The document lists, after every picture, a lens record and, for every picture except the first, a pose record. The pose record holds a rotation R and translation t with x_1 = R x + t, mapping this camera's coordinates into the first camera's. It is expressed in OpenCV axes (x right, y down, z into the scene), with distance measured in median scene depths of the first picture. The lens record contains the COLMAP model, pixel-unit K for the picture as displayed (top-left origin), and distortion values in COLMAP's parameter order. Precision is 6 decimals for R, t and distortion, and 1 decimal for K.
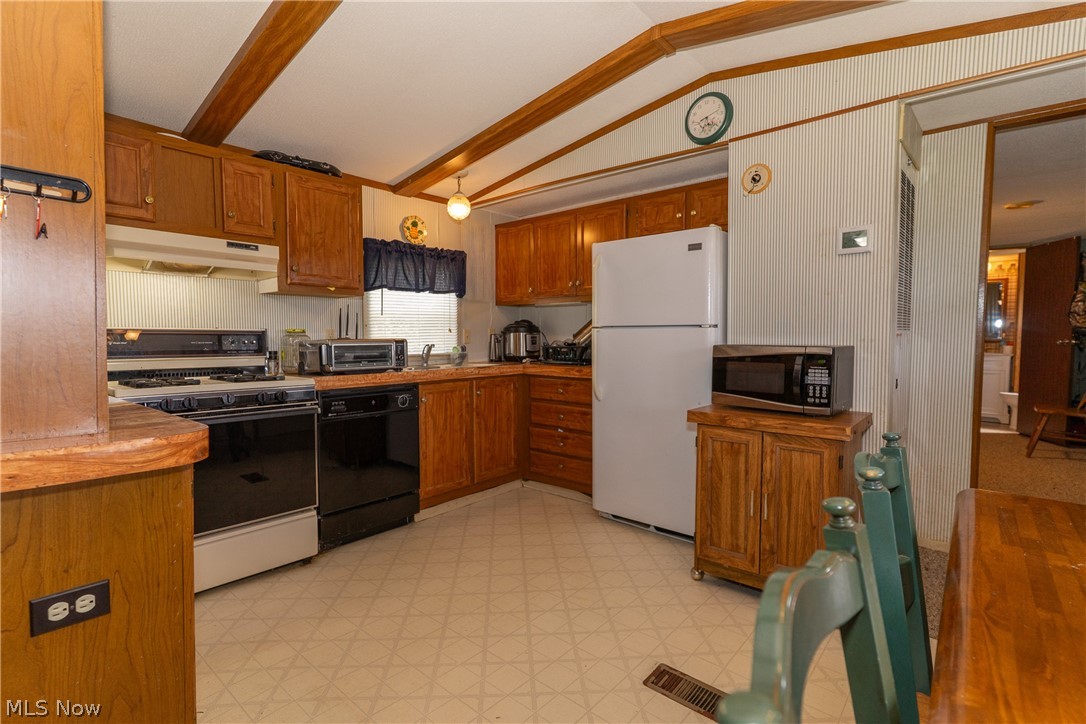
lens RADIAL K [[511.0, 0, 542.7], [0, 511.0, 362.3], [0, 0, 1]] dist [-0.000449, 0.000028]
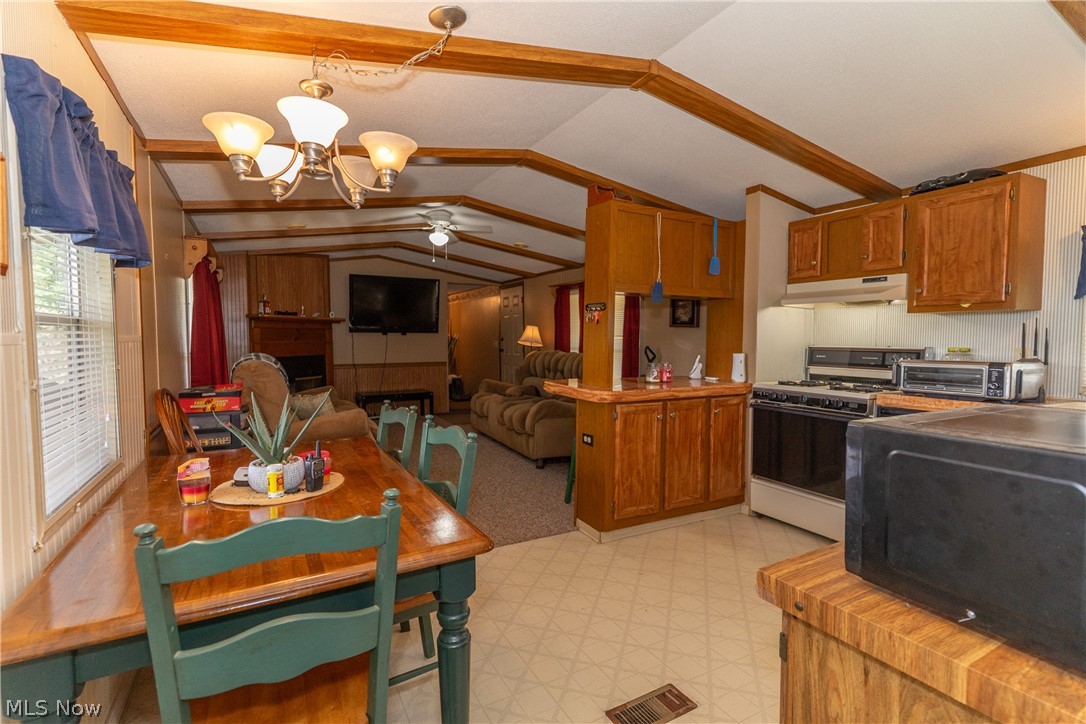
lens RADIAL K [[511.0, 0, 543.8], [0, 511.0, 362.7], [0, 0, 1]] dist [-0.000449, 0.000028]
pose [[-0.345781, 0.045591, -0.937207, 0.747163], [-0.045039, 0.996861, 0.065110, -0.068254], [0.937234, 0.064725, -0.342643, 0.626227]]
